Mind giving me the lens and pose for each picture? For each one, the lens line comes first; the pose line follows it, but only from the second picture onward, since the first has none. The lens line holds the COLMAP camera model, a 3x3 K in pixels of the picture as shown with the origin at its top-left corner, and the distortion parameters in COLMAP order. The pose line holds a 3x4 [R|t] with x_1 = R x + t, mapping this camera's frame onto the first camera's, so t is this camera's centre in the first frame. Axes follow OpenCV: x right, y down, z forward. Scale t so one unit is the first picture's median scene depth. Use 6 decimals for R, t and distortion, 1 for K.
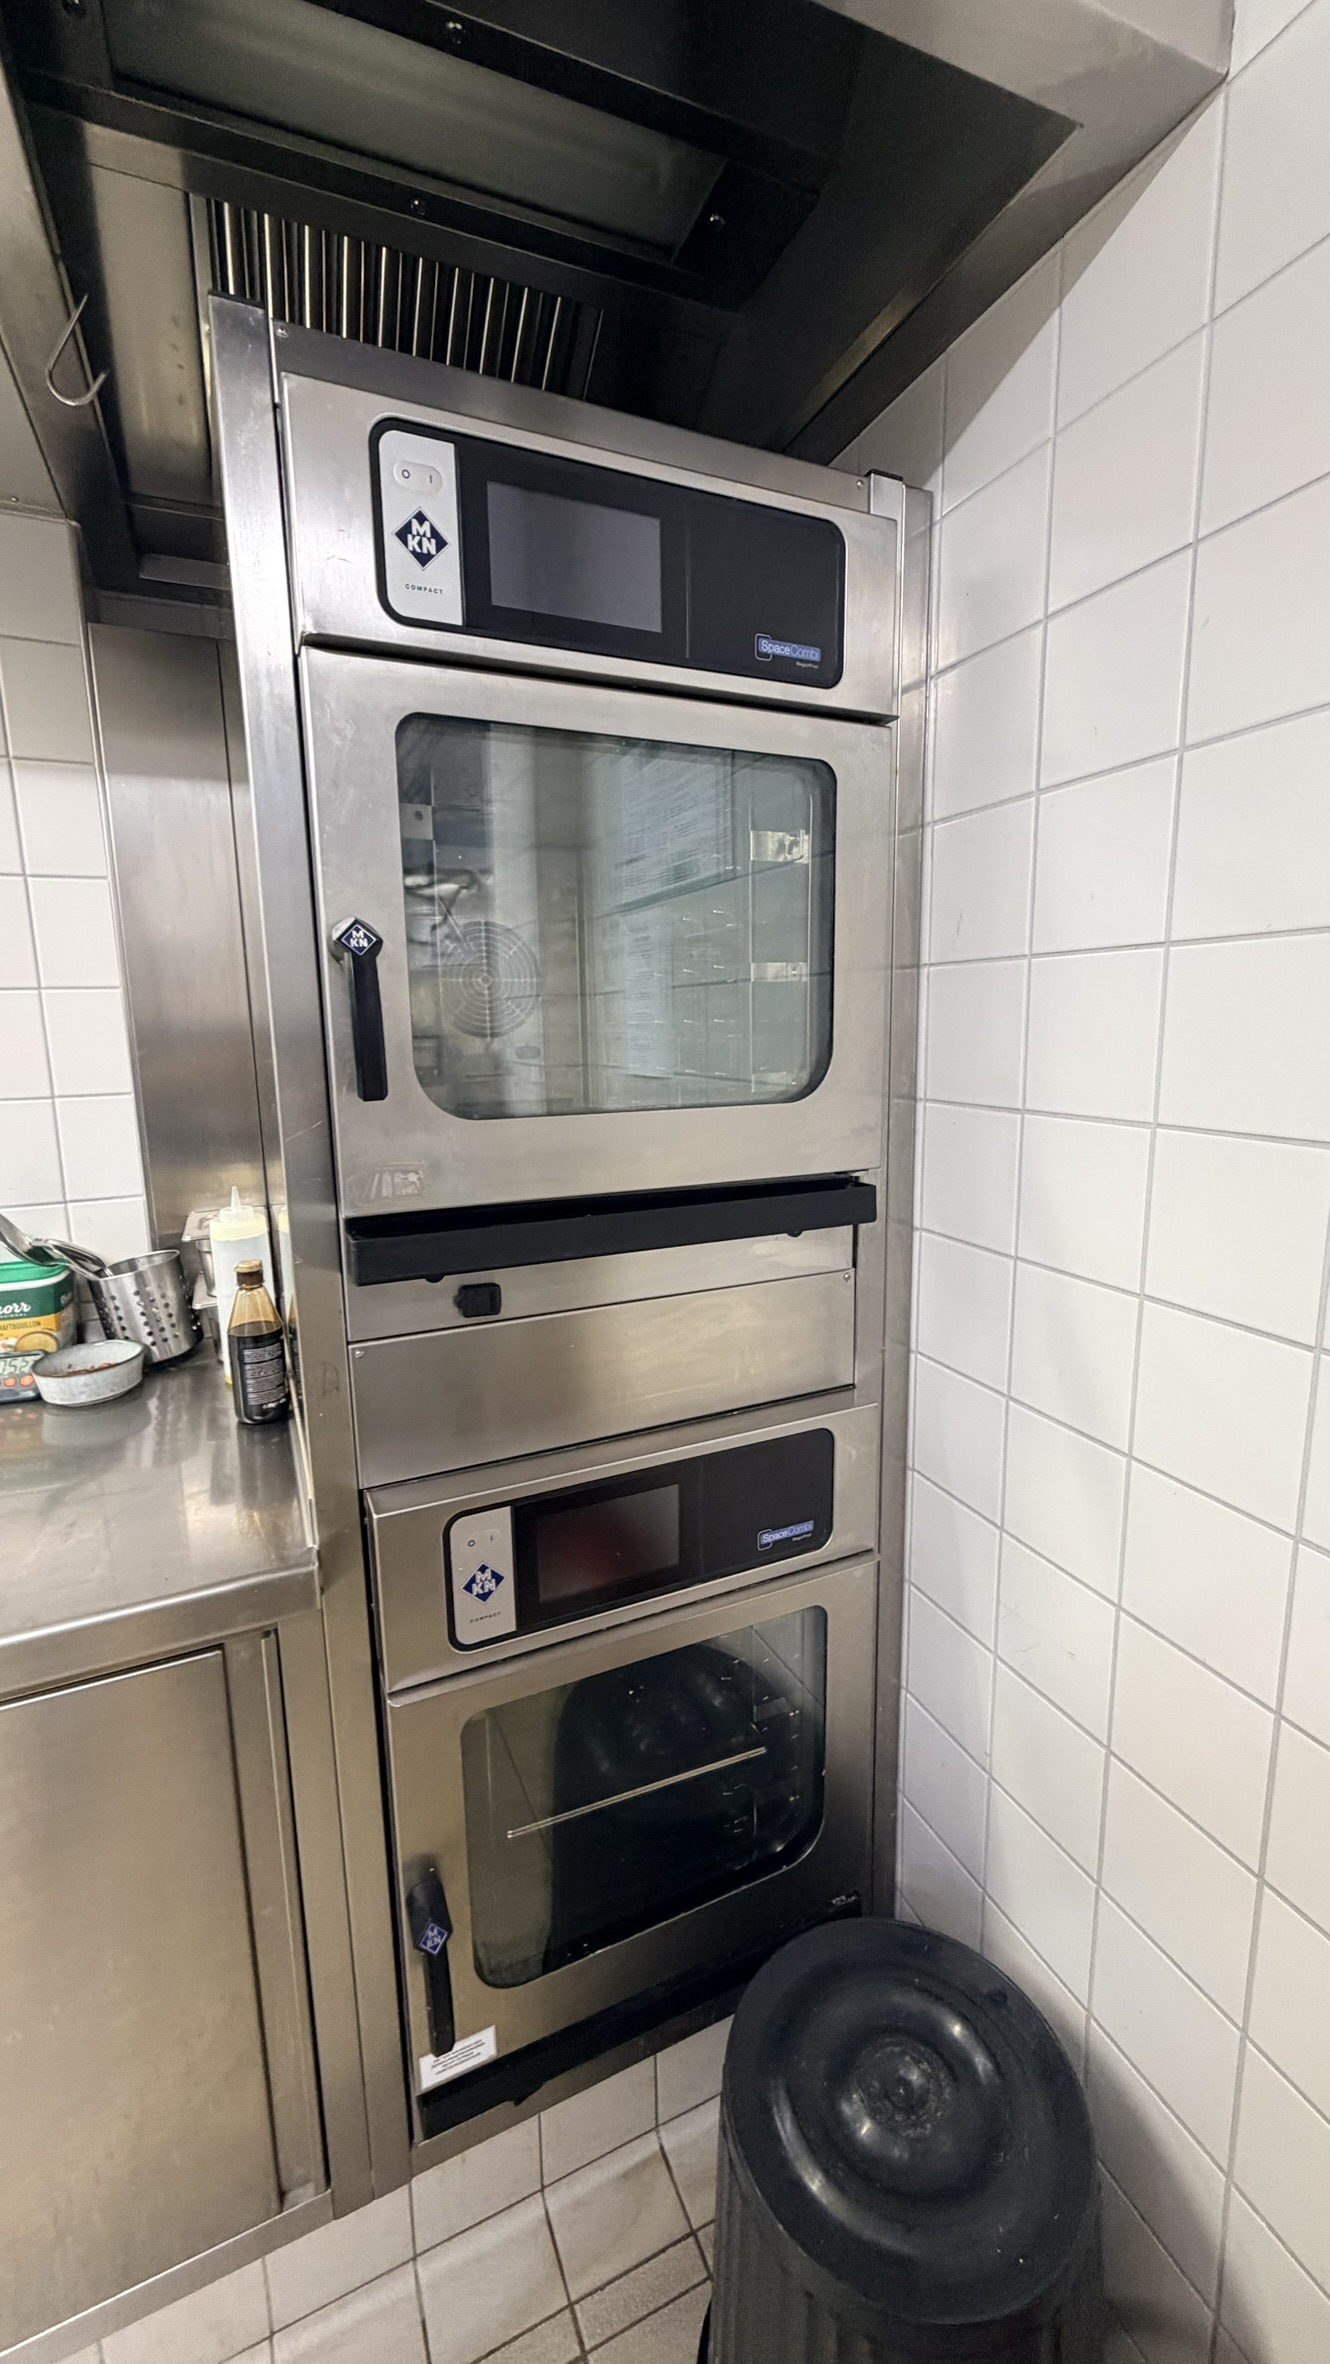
lens RADIAL K [[961.5, 0, 665.0], [0, 961.5, 1182.0], [0, 0, 1]] dist [0.048864, -0.022292]
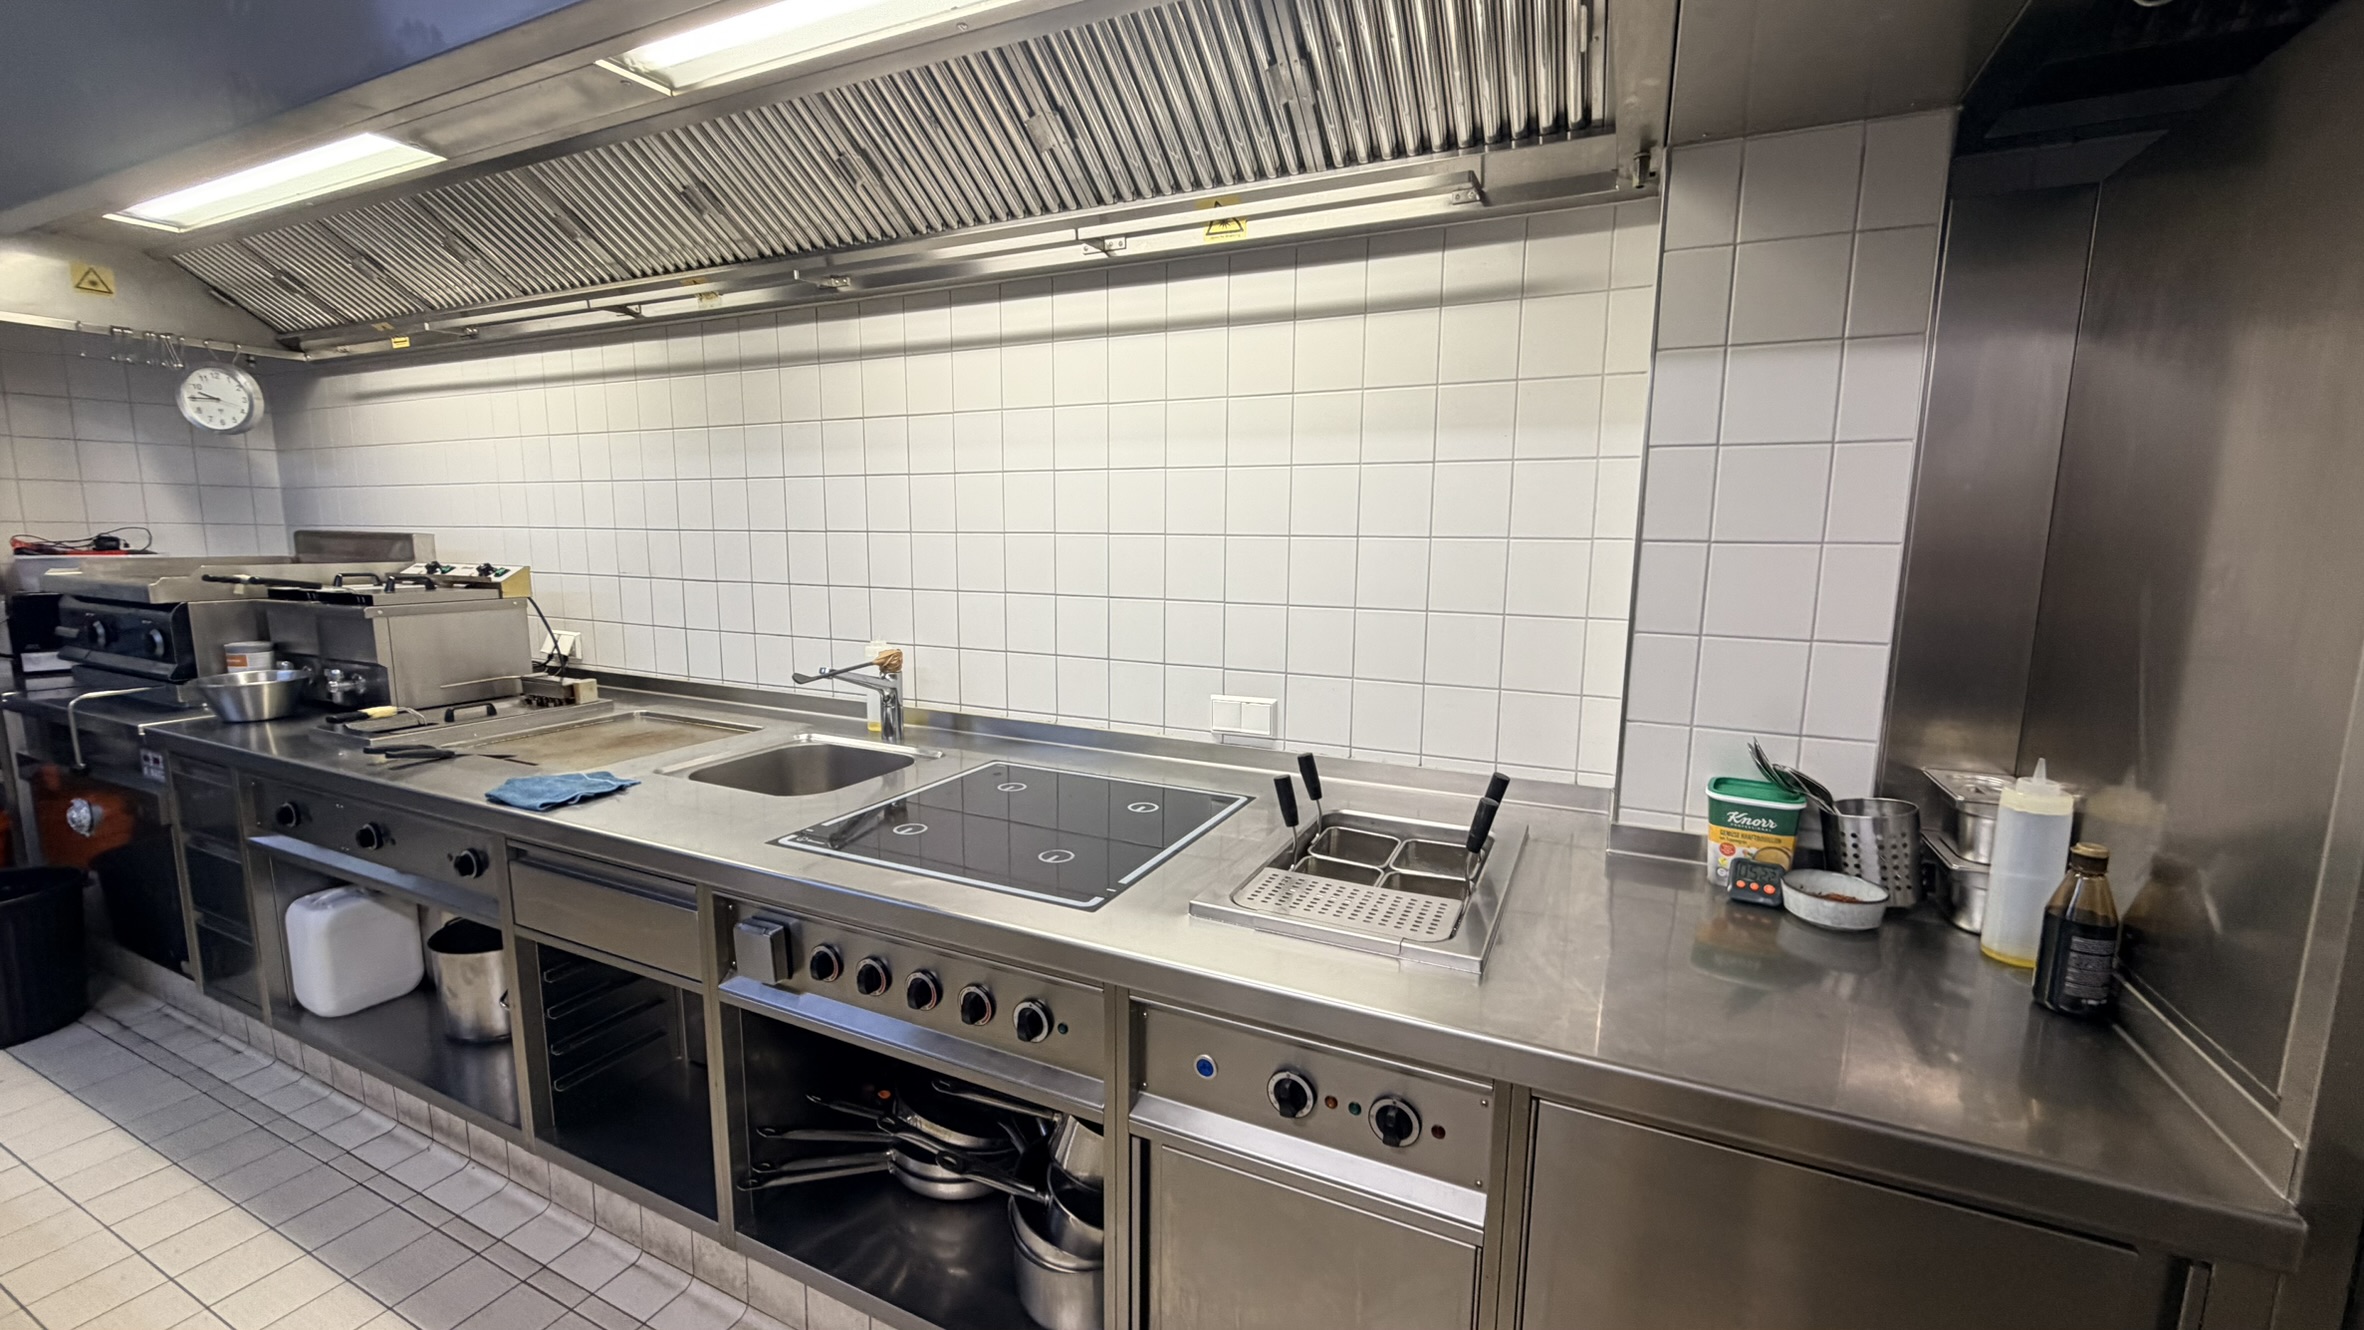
lens RADIAL K [[961.5, 0, 1182.0], [0, 961.5, 665.0], [0, 0, 1]] dist [0.048864, -0.022292]
pose [[0.655758, 0.131220, -0.743480, -0.282447], [-0.153253, 0.987413, 0.039102, 0.006605], [0.739253, 0.088300, 0.667614, -0.270583]]
